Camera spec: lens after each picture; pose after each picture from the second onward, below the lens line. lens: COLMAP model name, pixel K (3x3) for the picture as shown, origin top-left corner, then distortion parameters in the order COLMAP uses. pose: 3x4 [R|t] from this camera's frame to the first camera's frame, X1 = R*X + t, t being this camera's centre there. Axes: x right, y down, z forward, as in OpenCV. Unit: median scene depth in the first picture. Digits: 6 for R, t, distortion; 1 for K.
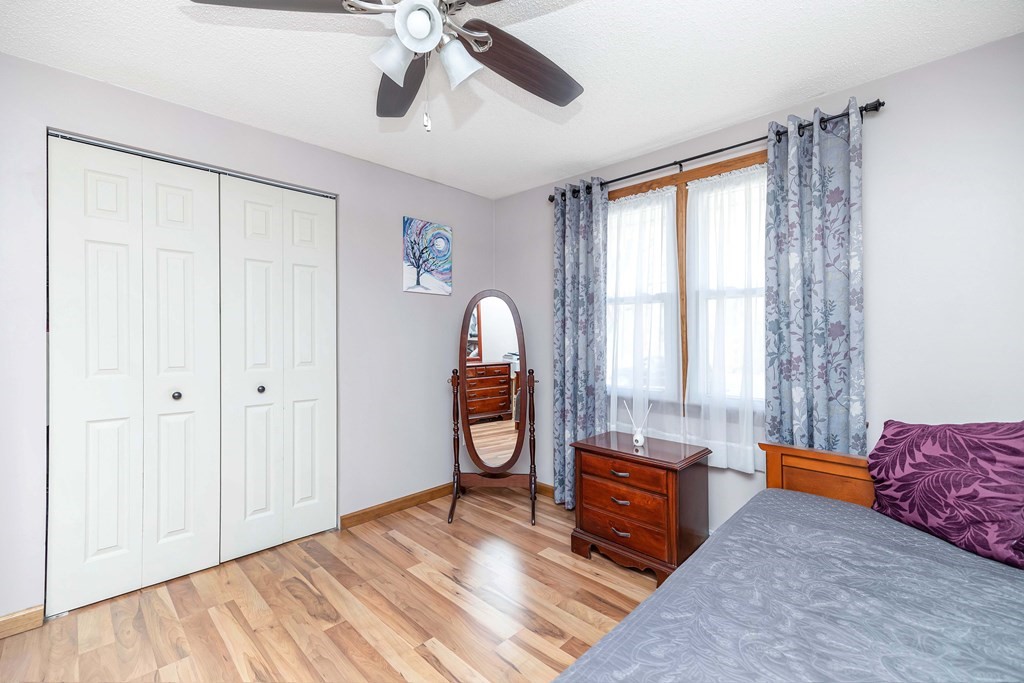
lens RADIAL K [[468.7, 0, 513.8], [0, 468.7, 335.3], [0, 0, 1]] dist [0.000225, -0.000129]
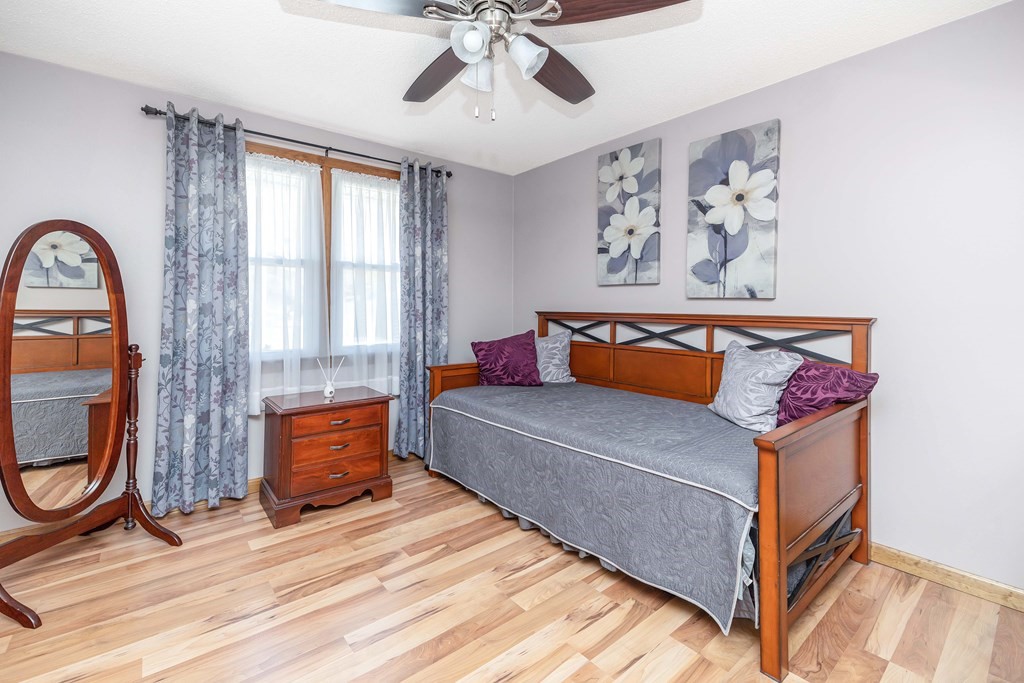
lens RADIAL K [[448.2, 0, 513.5], [0, 448.2, 313.4], [0, 0, 1]] dist [-0.000101, -0.000602]
pose [[0.082596, -0.006791, 0.996560, -0.721082], [0.003862, 0.999971, 0.006494, 0.032367], [-0.996576, 0.003313, 0.082619, 0.460454]]
